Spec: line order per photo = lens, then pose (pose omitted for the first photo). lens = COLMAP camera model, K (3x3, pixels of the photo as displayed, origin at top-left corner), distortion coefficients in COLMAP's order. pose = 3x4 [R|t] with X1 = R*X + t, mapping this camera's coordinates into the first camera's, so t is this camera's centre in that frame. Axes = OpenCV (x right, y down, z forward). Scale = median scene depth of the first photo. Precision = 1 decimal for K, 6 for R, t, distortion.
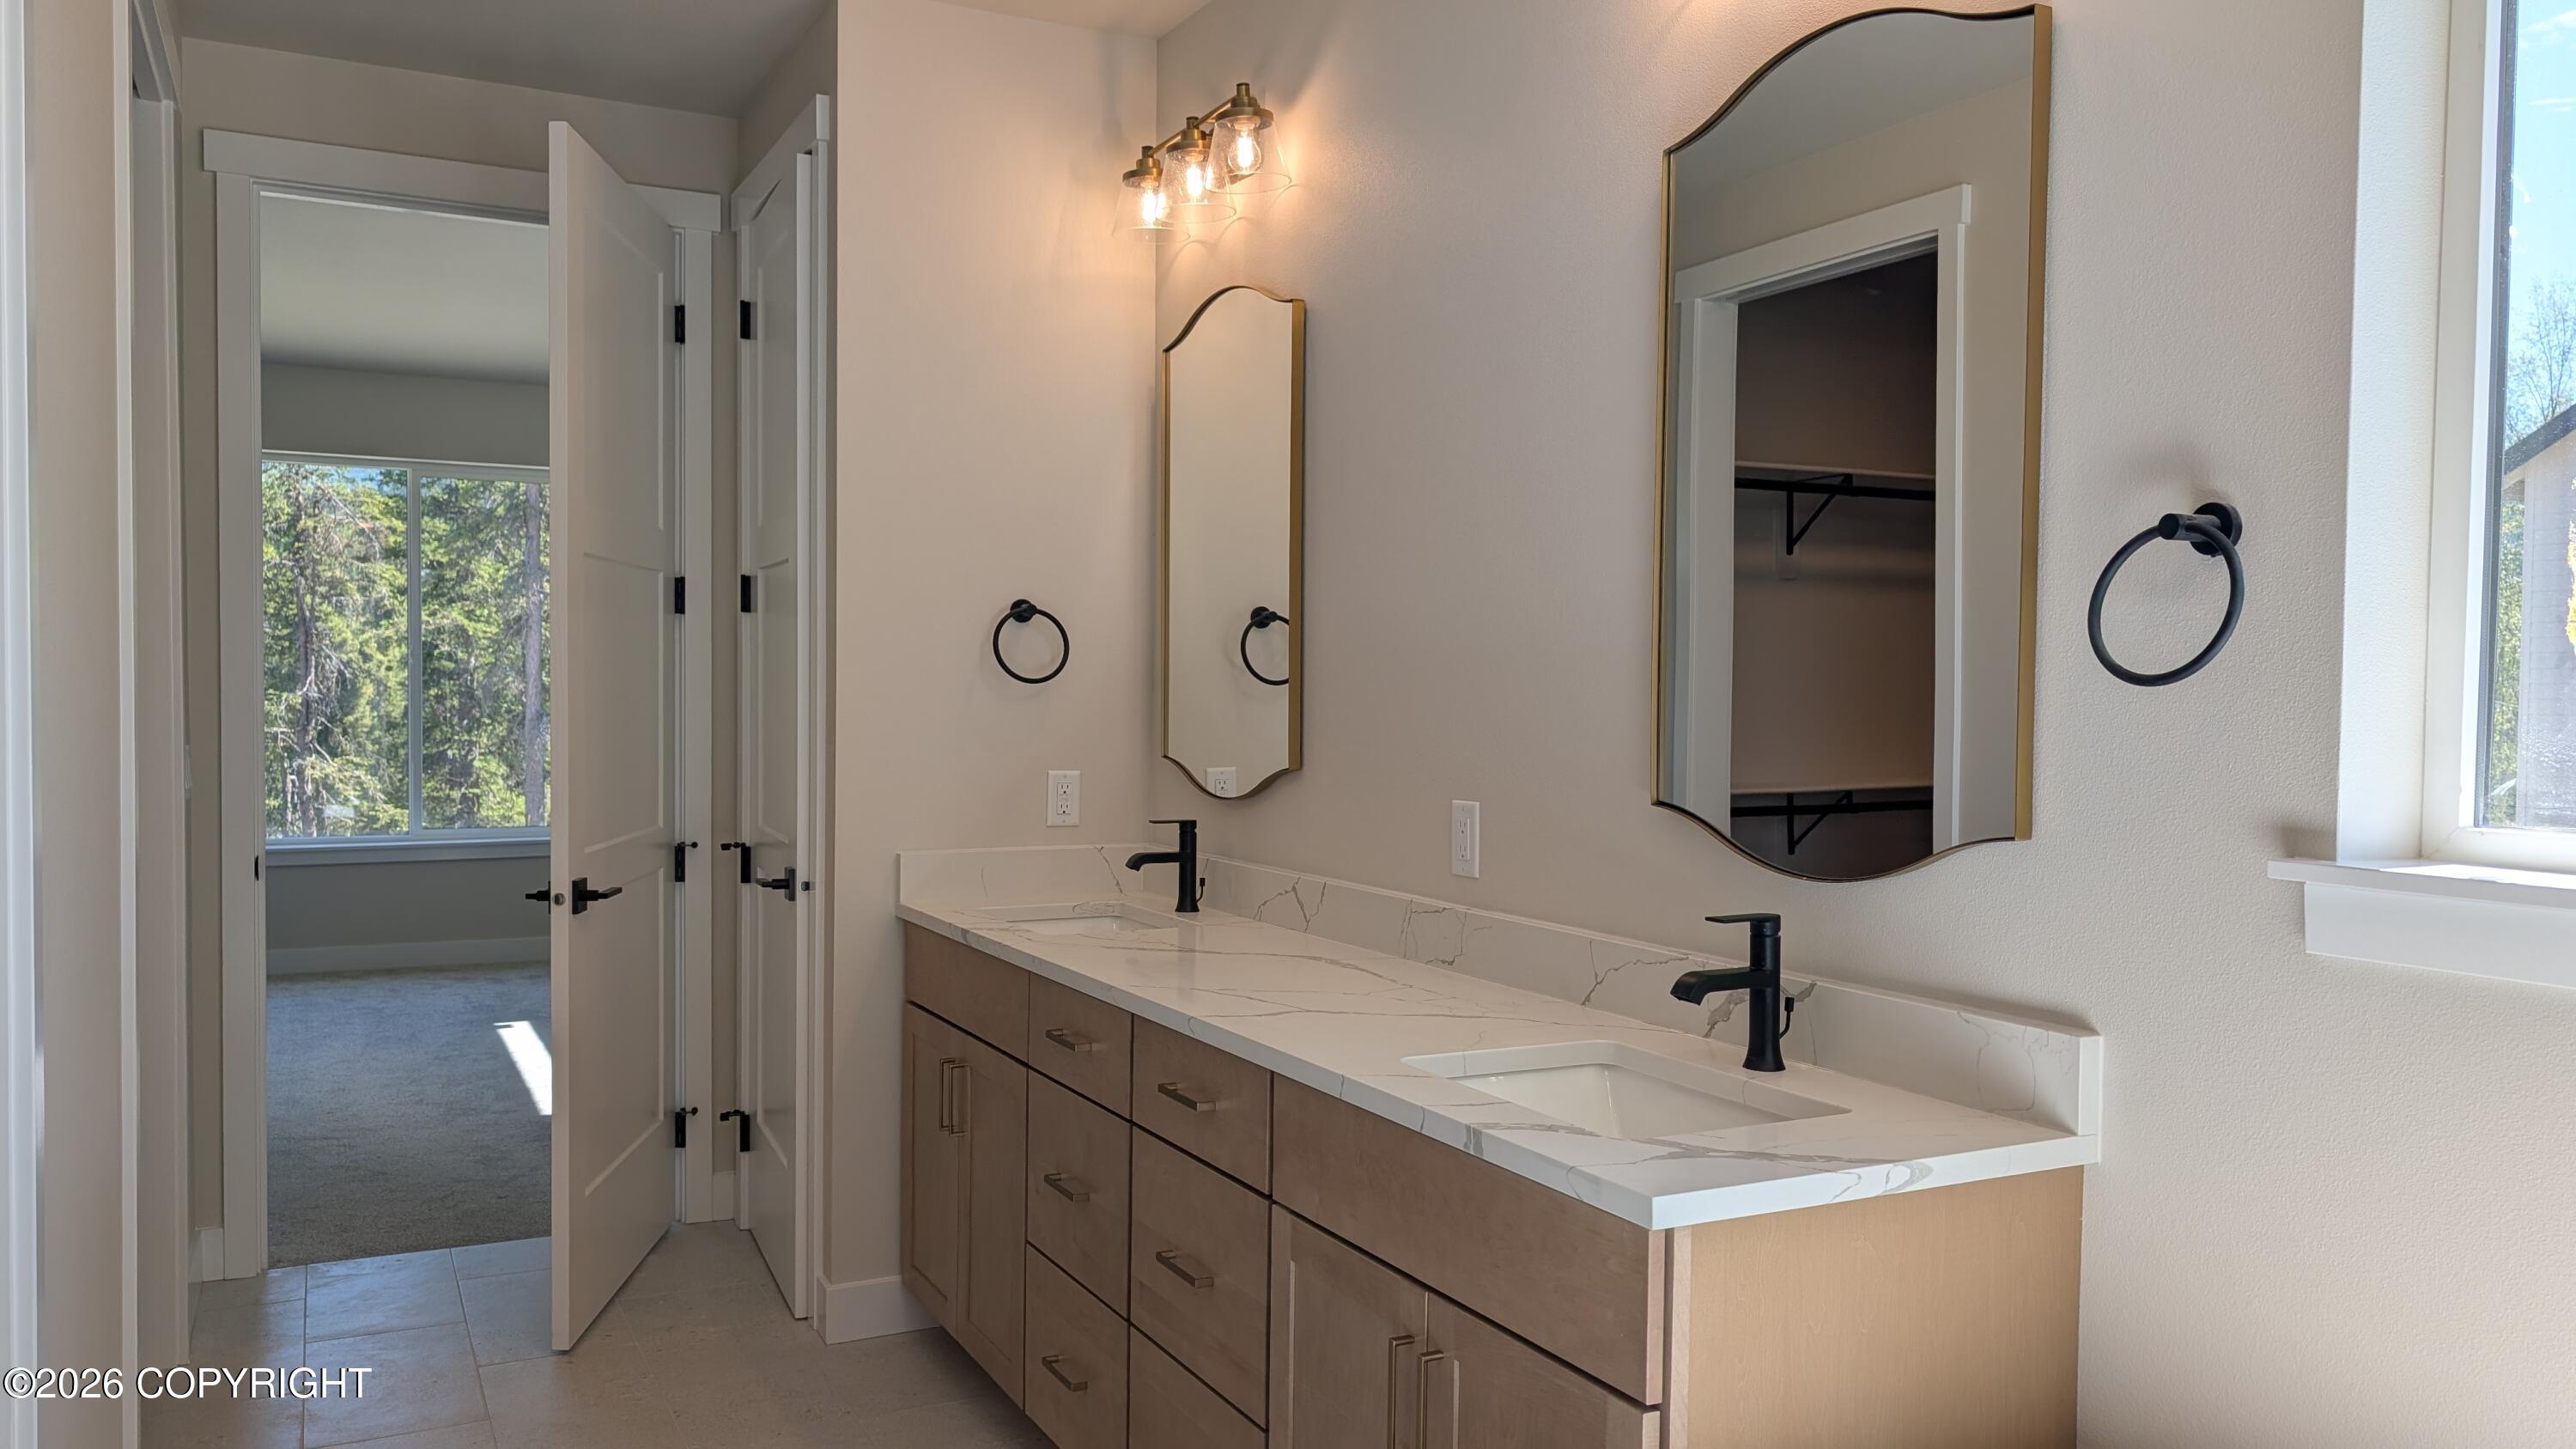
lens RADIAL K [[1842.6, 0, 1288.0], [0, 1842.6, 724.5], [0, 0, 1]] dist [-0.001030, -0.000394]
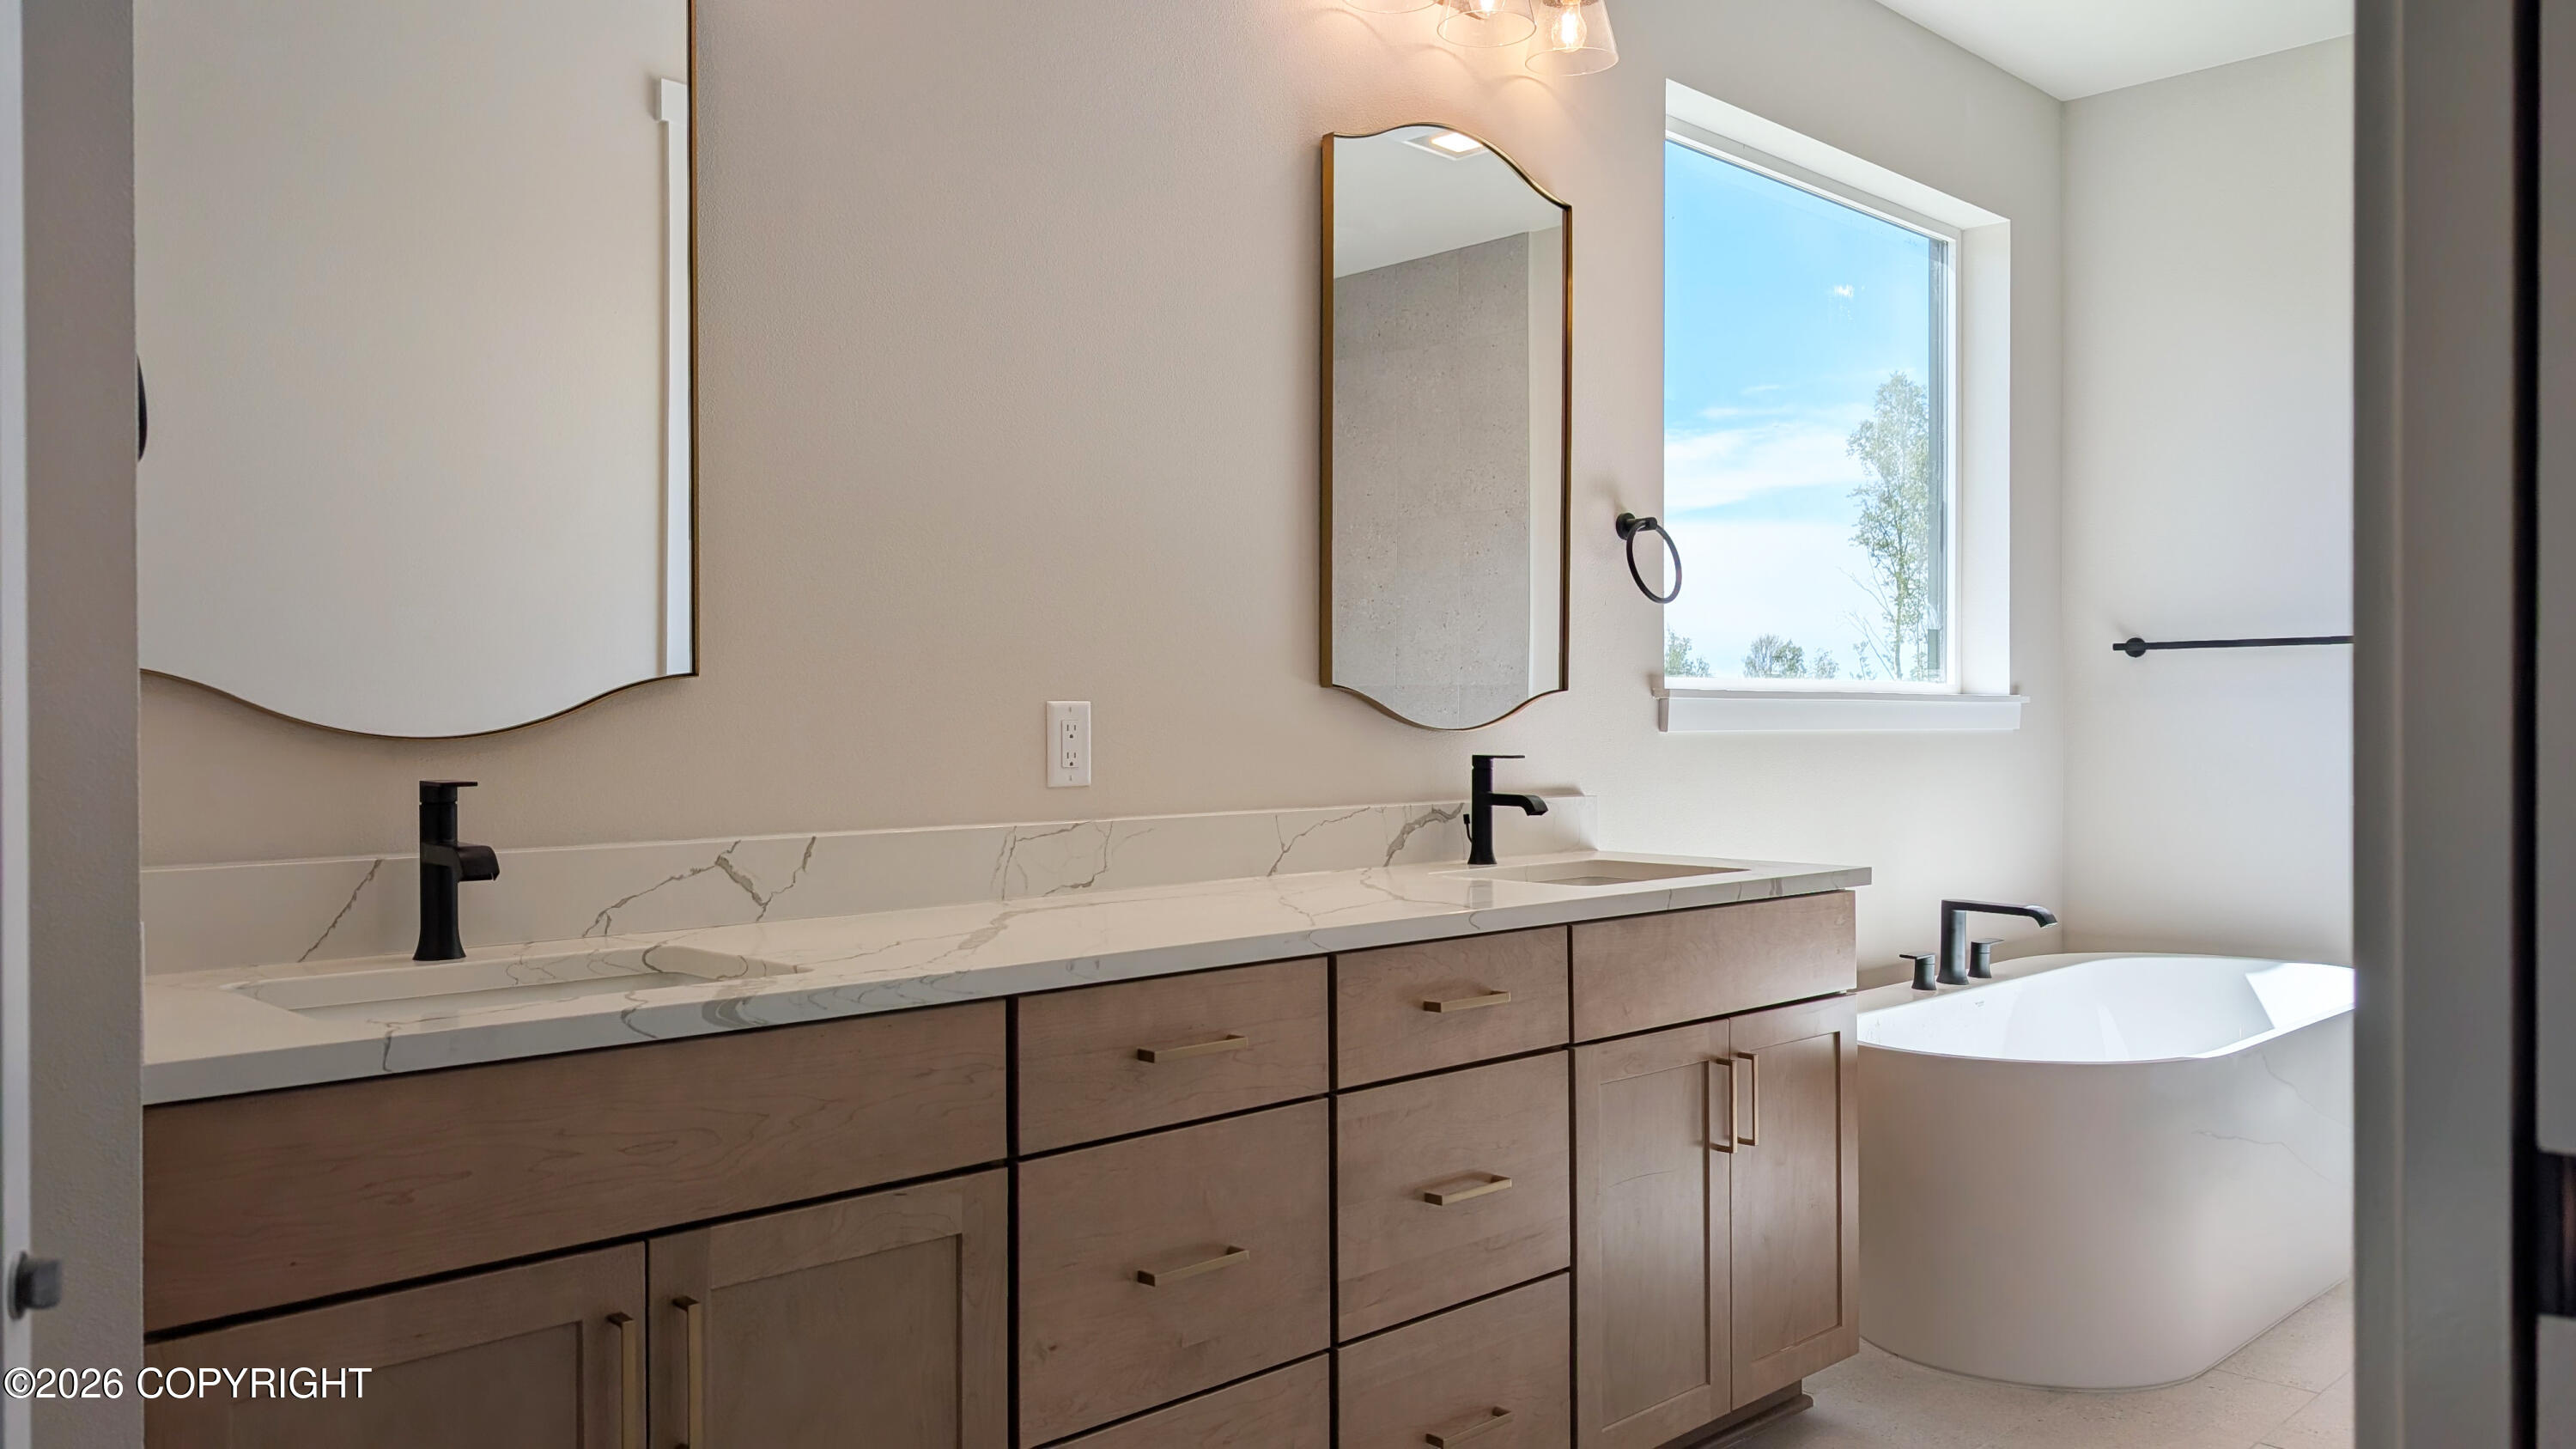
lens RADIAL K [[1879.8, 0, 1279.1], [0, 1879.8, 755.0], [0, 0, 1]] dist [0.053294, -0.002071]
pose [[-0.290732, -0.019414, 0.956608, -0.683648], [0.027918, 0.999196, 0.028764, 0.038577], [-0.956397, 0.035070, -0.289956, 1.007329]]
